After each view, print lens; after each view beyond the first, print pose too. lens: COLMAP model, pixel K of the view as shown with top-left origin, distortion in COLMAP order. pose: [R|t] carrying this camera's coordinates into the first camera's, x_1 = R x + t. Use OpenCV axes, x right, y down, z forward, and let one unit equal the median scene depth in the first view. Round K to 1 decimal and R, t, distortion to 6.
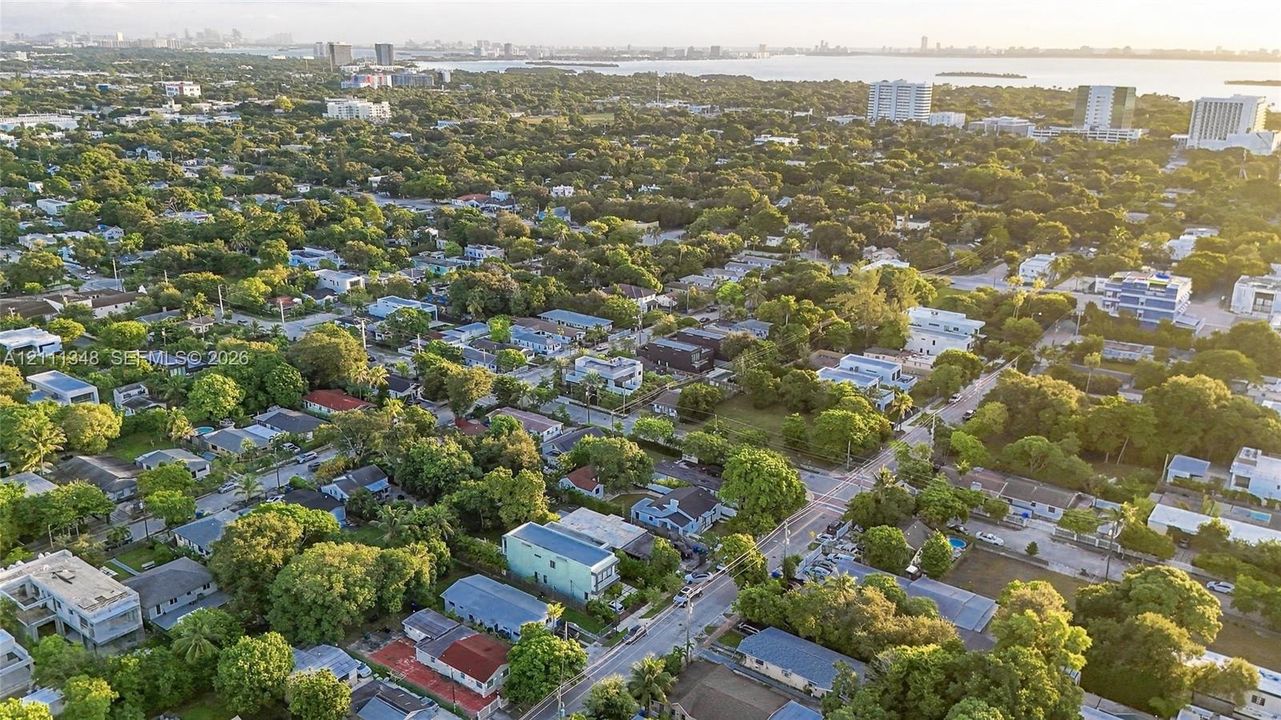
lens RADIAL K [[992.7, 0, 640.5], [0, 992.7, 360.0], [0, 0, 1]] dist [0.085162, -0.097662]
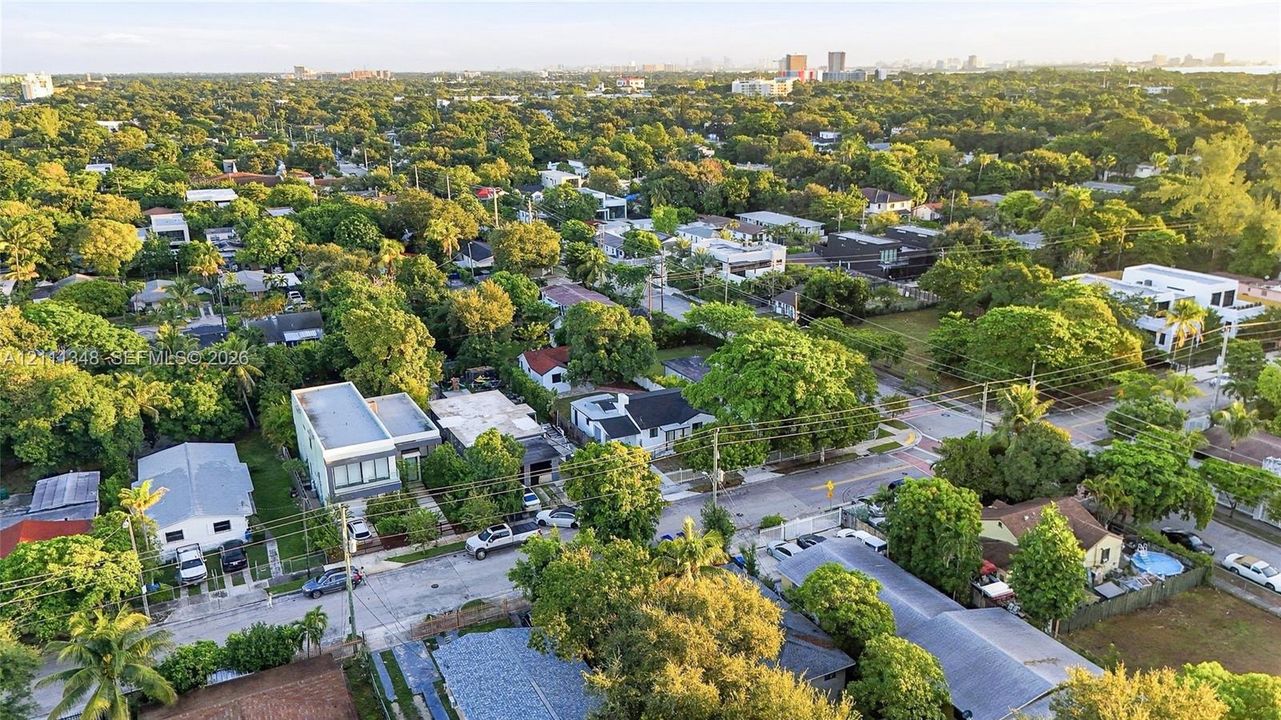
lens RADIAL K [[947.7, 0, 640.5], [0, 947.7, 360.0], [0, 0, 1]] dist [0.074121, -0.104014]
pose [[0.897626, 0.109870, -0.426845, 0.226460], [-0.113516, 0.993391, 0.016982, 0.090949], [0.425890, 0.033210, 0.904165, 0.419702]]
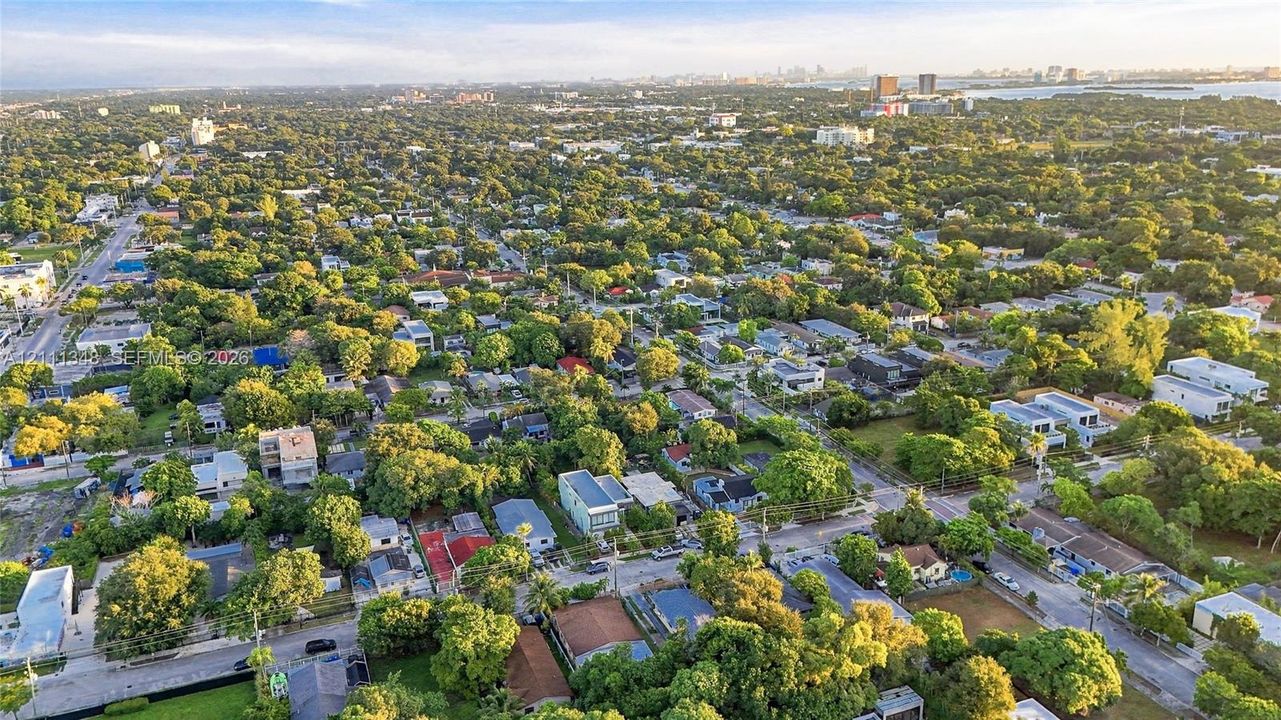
lens RADIAL K [[947.7, 0, 640.5], [0, 947.7, 360.0], [0, 0, 1]] dist [0.074121, -0.104014]
pose [[0.853508, 0.126077, -0.505597, 0.396985], [-0.133638, 0.990798, 0.021471, -0.003829], [0.503652, 0.049241, 0.862502, 0.017765]]
